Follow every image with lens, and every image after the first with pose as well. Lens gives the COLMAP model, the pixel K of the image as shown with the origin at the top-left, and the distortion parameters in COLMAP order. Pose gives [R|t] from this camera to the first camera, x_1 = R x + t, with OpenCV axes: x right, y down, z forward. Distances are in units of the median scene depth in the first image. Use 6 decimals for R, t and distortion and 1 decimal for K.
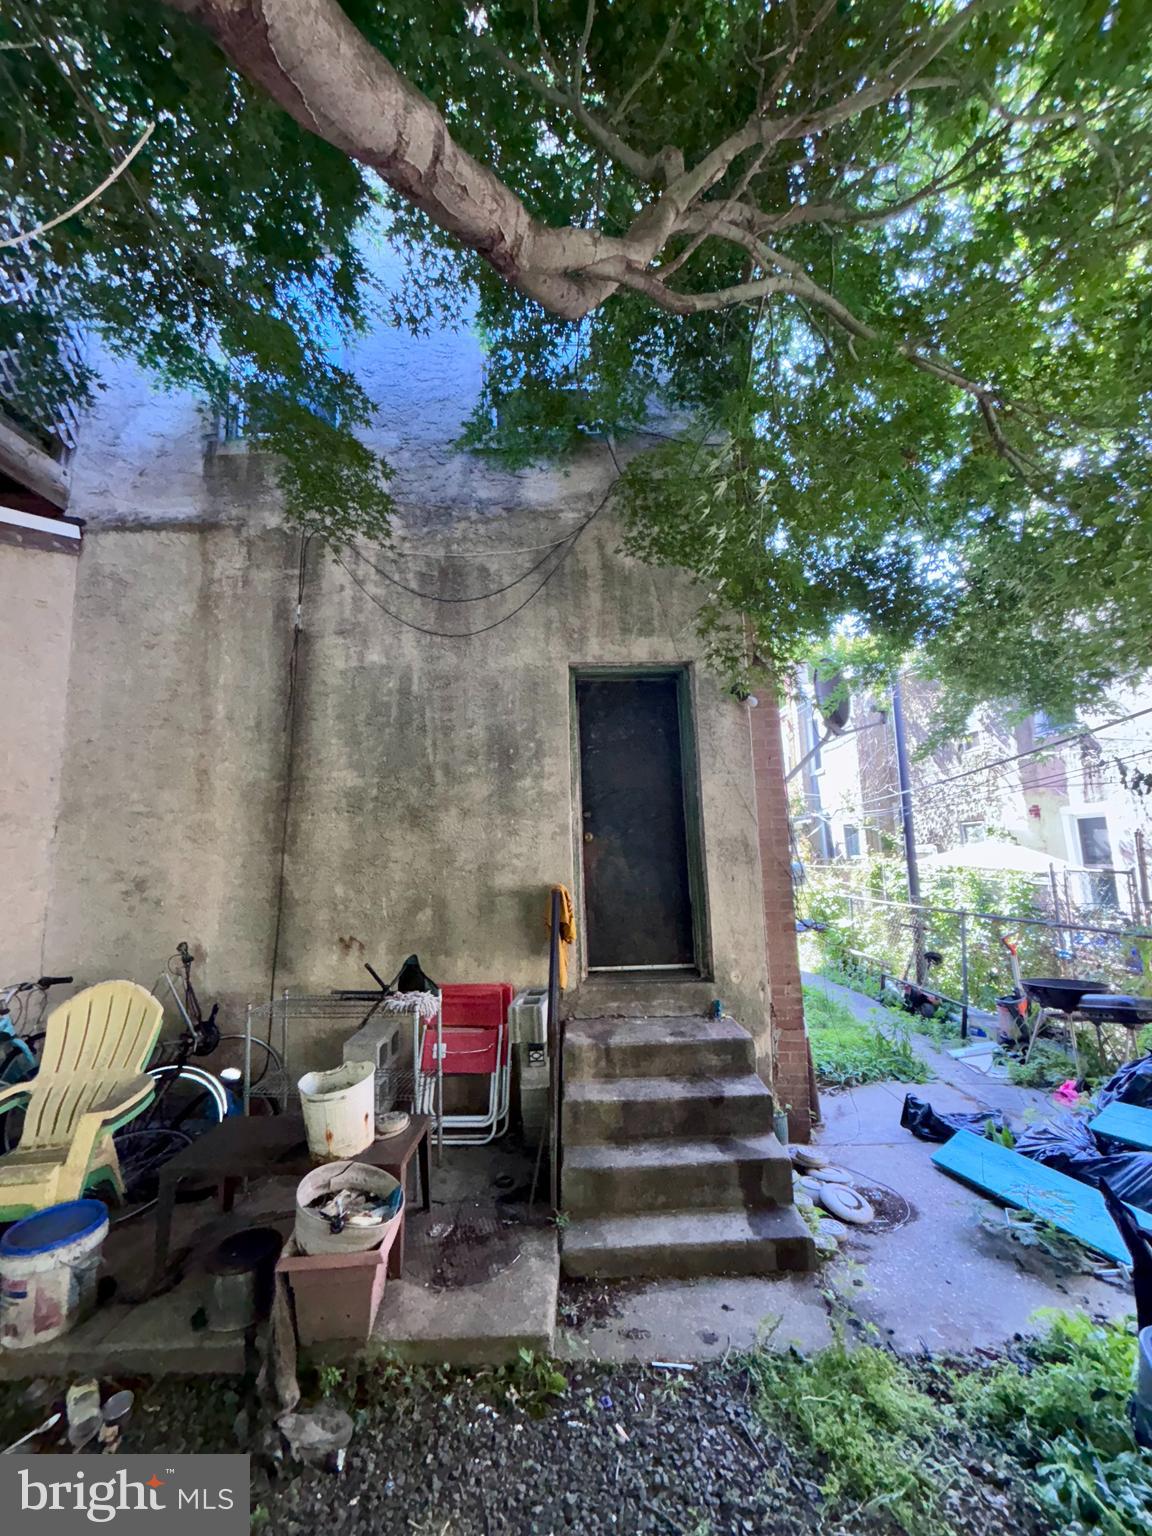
lens RADIAL K [[625.5, 0, 576.0], [0, 625.5, 768.0], [0, 0, 1]] dist [-0.013600, 0.007588]
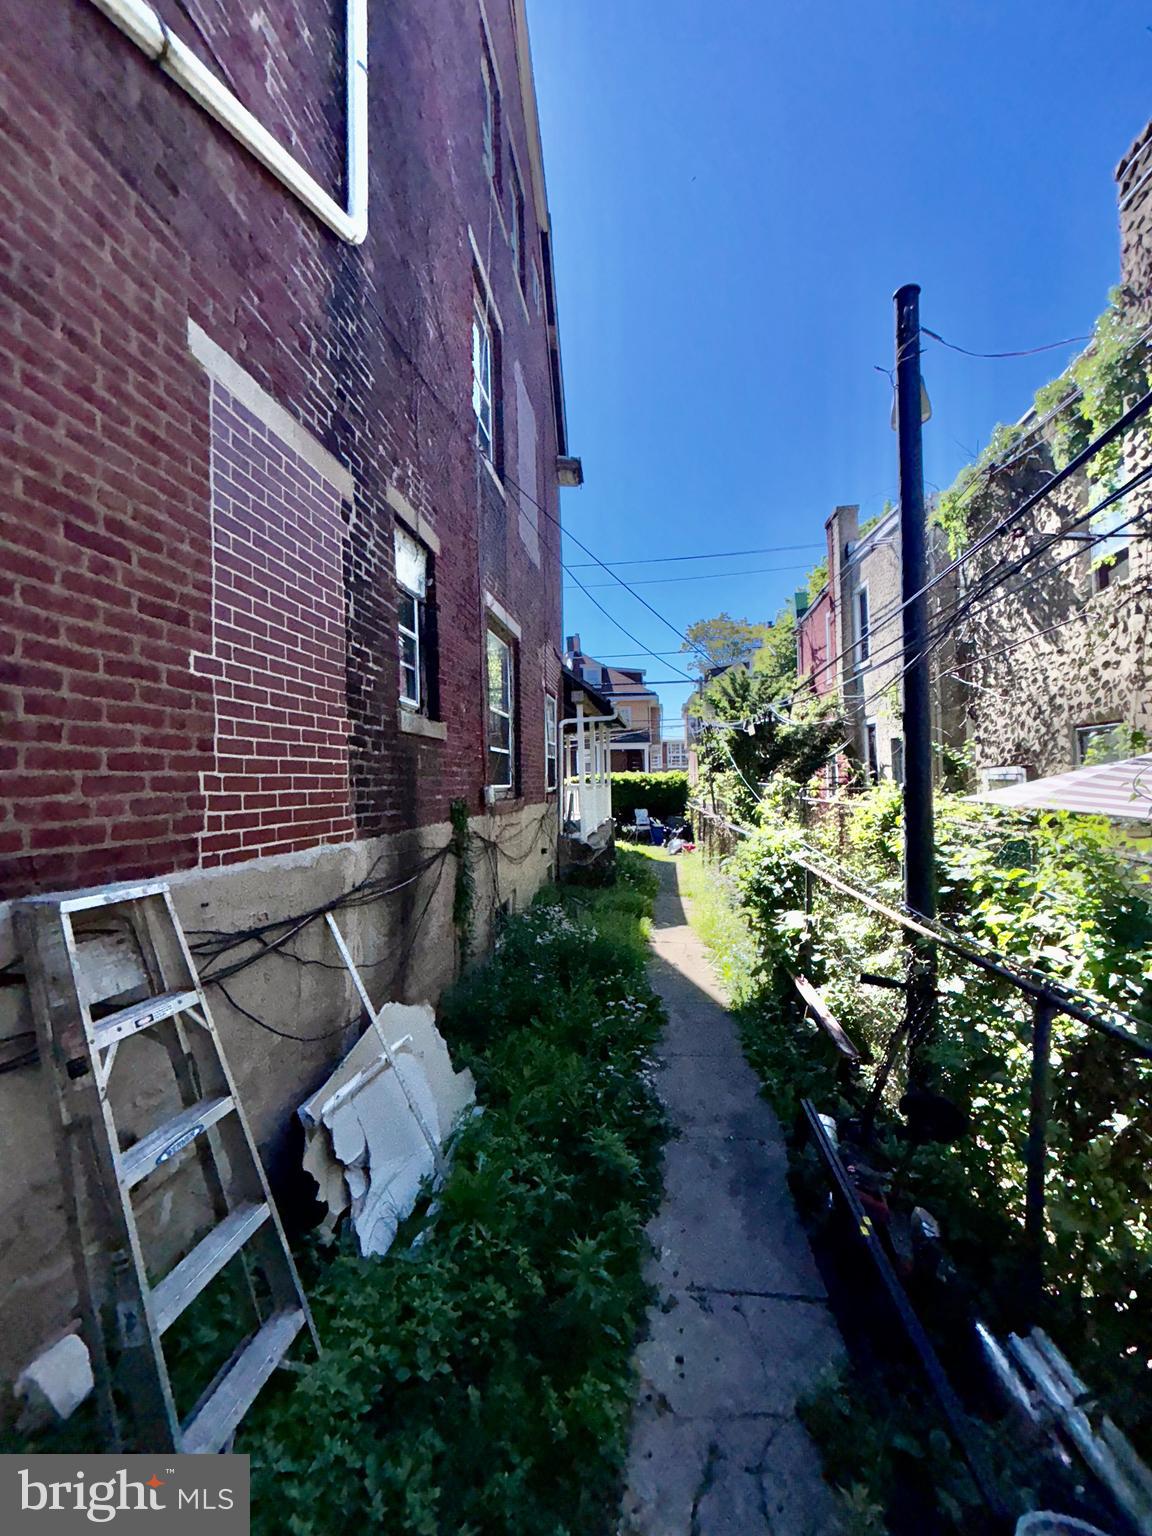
lens RADIAL K [[625.5, 0, 576.0], [0, 625.5, 768.0], [0, 0, 1]] dist [-0.013600, 0.007588]
pose [[0.992011, 0.009049, -0.125828, 0.248787], [0.006475, 0.992457, 0.122420, 0.053401], [0.125987, -0.122257, 0.984470, 0.396500]]
